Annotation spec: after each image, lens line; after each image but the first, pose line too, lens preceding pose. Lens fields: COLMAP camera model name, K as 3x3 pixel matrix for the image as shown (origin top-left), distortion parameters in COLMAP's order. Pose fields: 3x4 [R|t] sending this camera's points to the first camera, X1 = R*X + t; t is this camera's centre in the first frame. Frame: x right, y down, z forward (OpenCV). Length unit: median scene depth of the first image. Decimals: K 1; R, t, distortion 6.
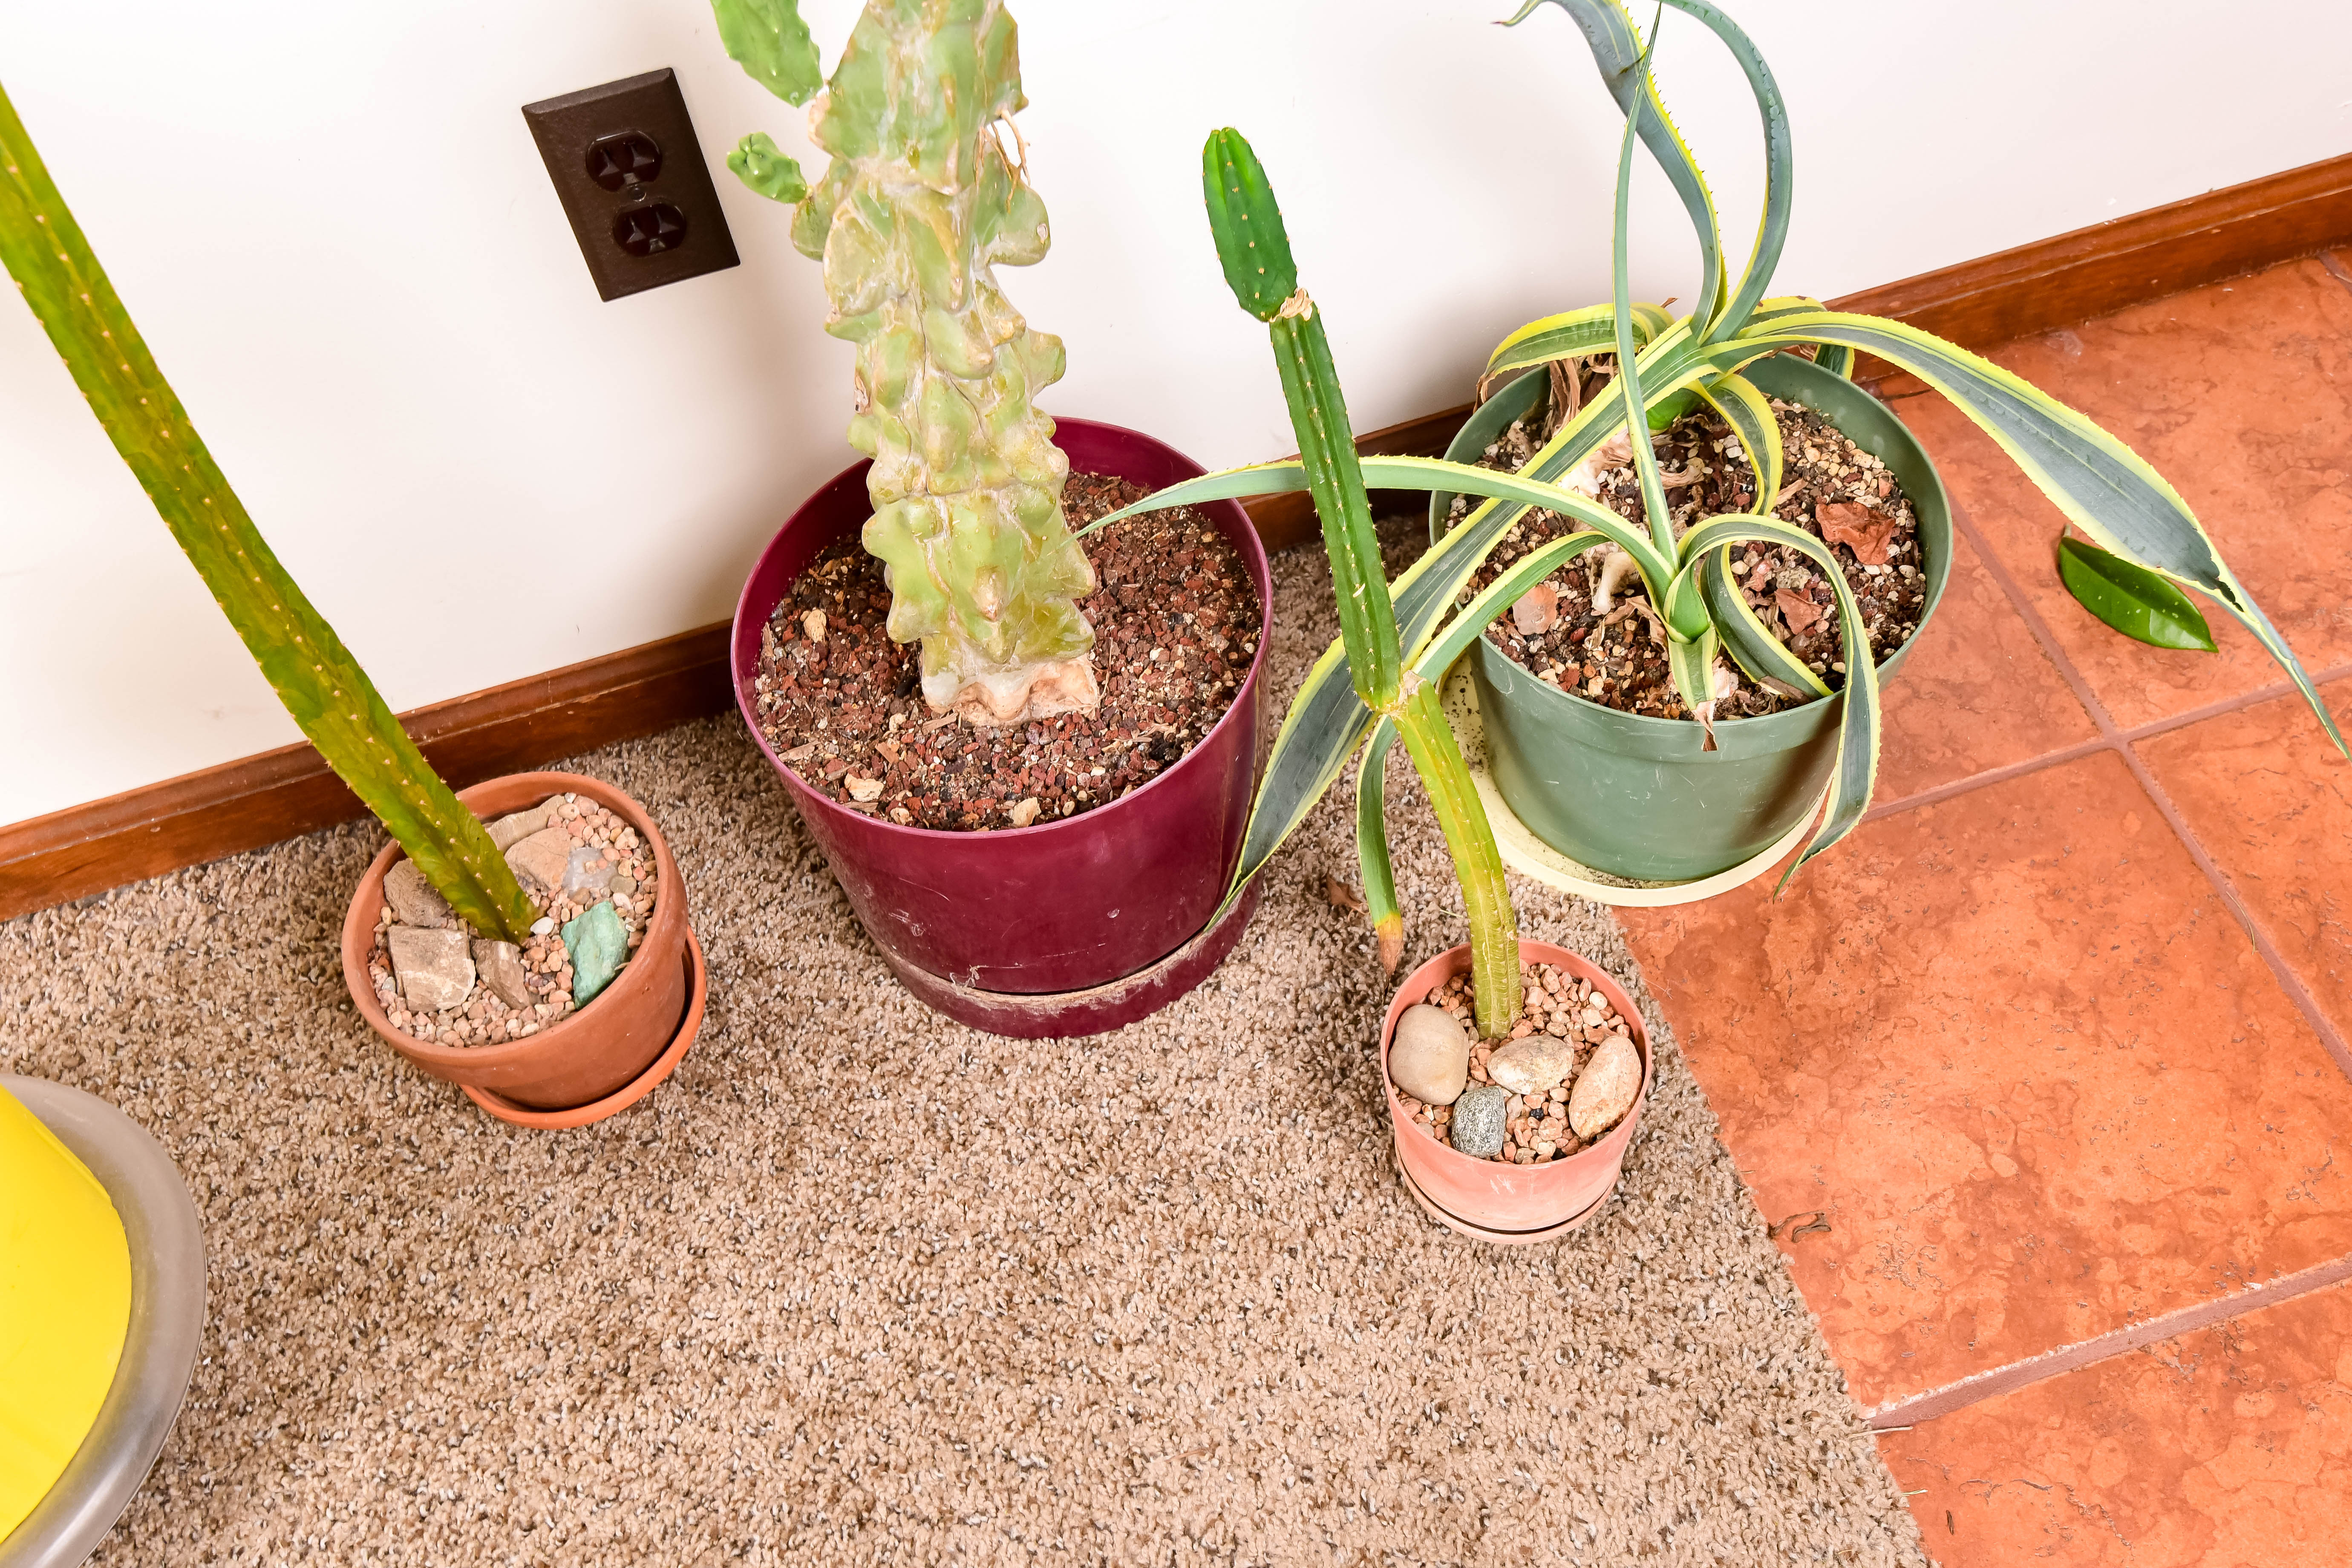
lens RADIAL K [[2238.2, 0, 1188.1], [0, 2238.2, 786.6], [0, 0, 1]] dist [0.044792, 0.000000]
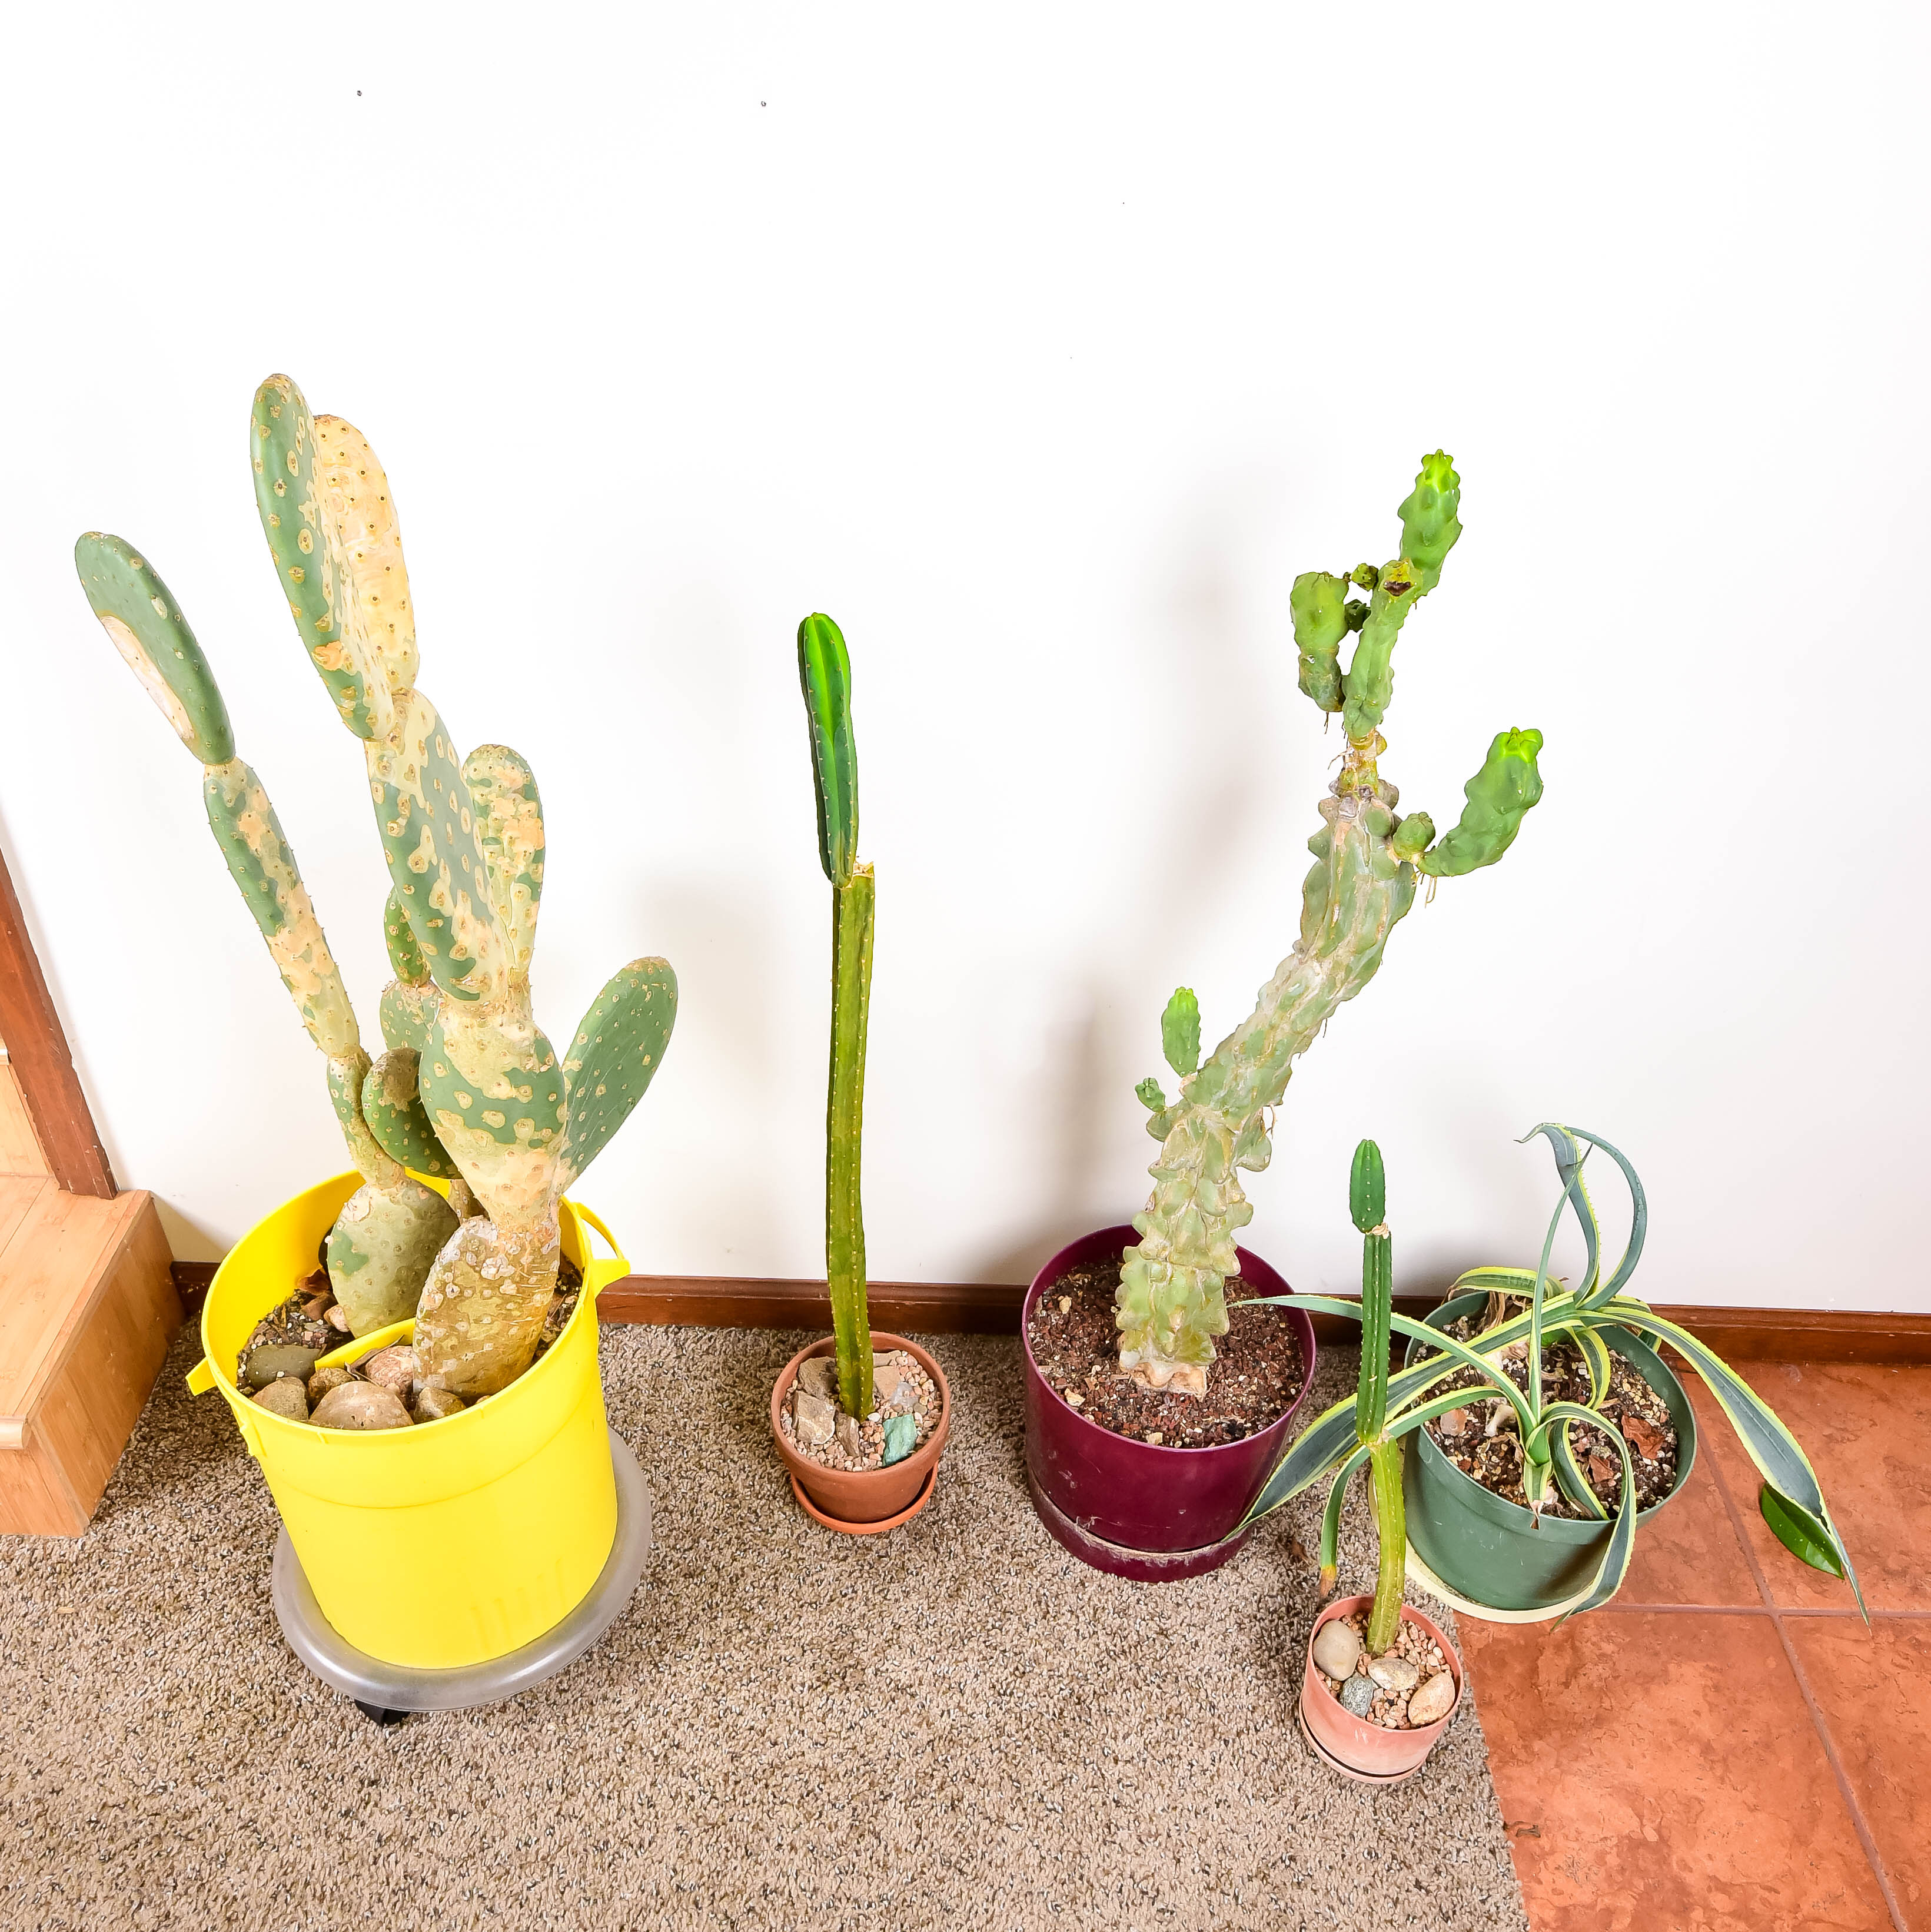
lens RADIAL K [[1690.7, 0, 935.8], [0, 1690.7, 961.5], [0, 0, 1]] dist [0.013053, -0.044490]
pose [[0.945948, 0.276842, -0.168938, -0.110580], [-0.313967, 0.912255, -0.263089, 0.071845], [0.081281, 0.301910, 0.949865, -0.434300]]
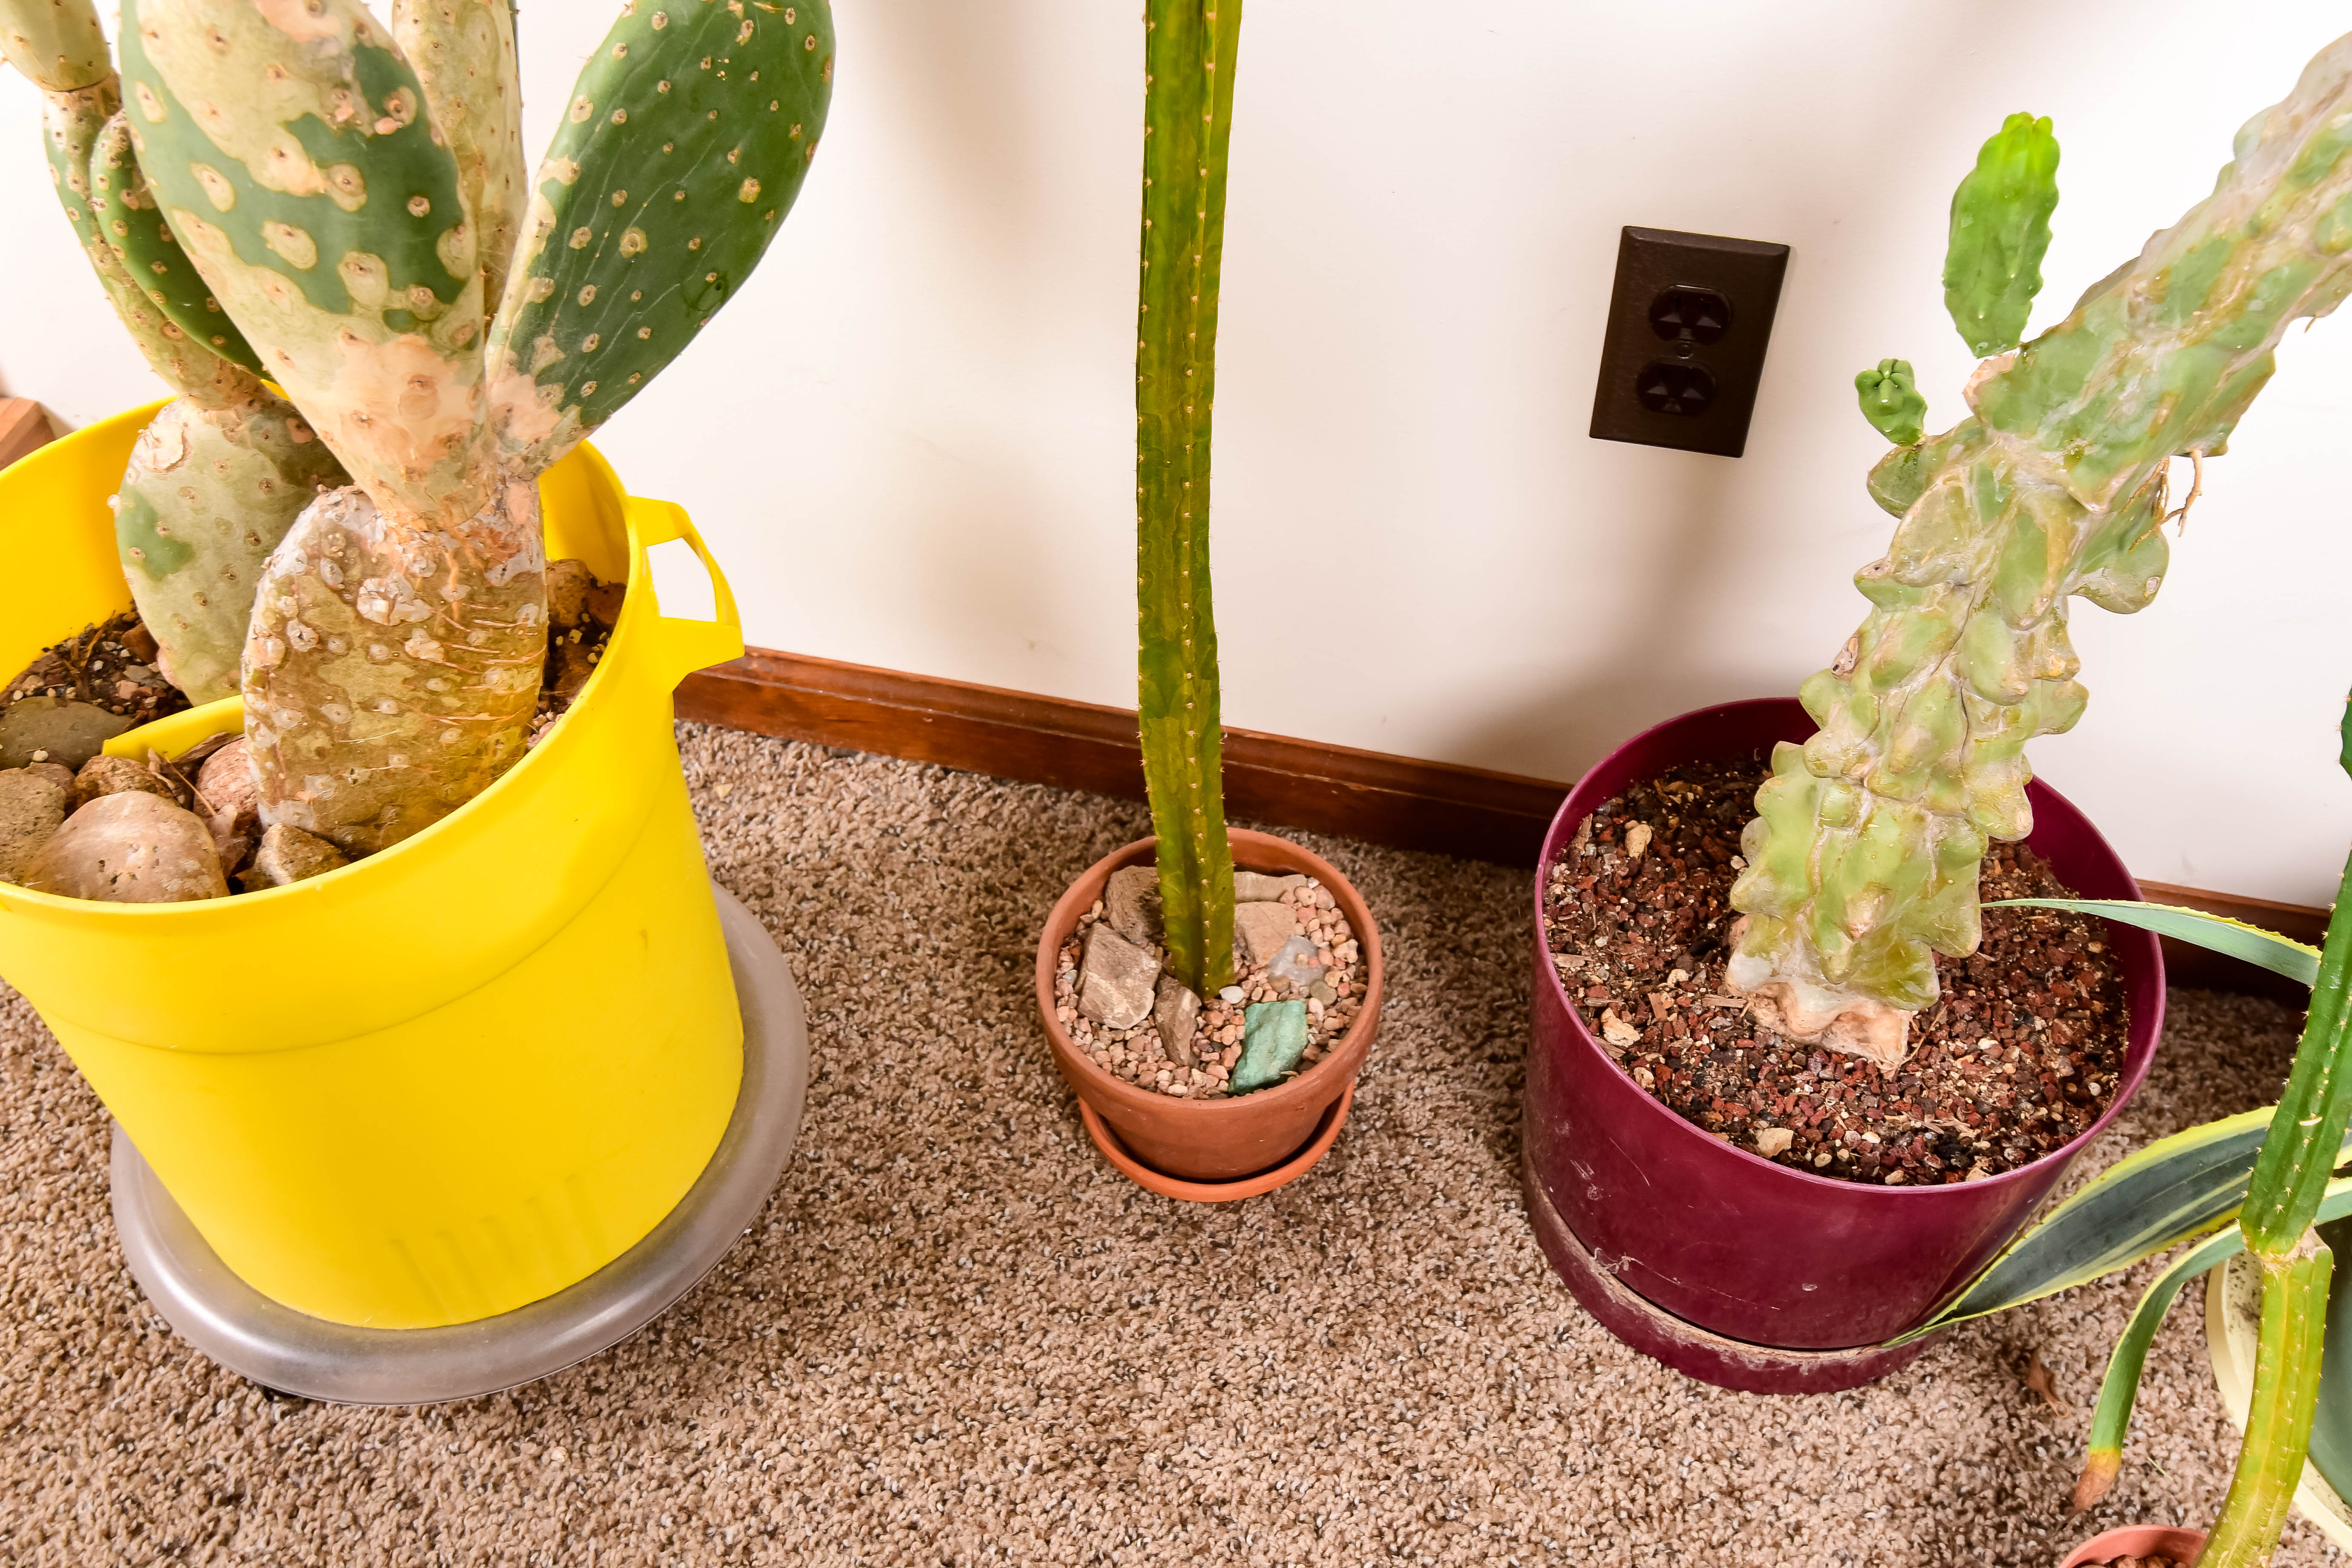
lens RADIAL K [[2238.2, 0, 1185.2], [0, 2238.2, 785.2], [0, 0, 1]] dist [0.044792, 0.000000]
pose [[0.863304, 0.436561, -0.253221, -0.104282], [-0.450938, 0.892554, 0.001416, -0.009570], [0.226632, 0.112964, 0.967407, 0.066874]]
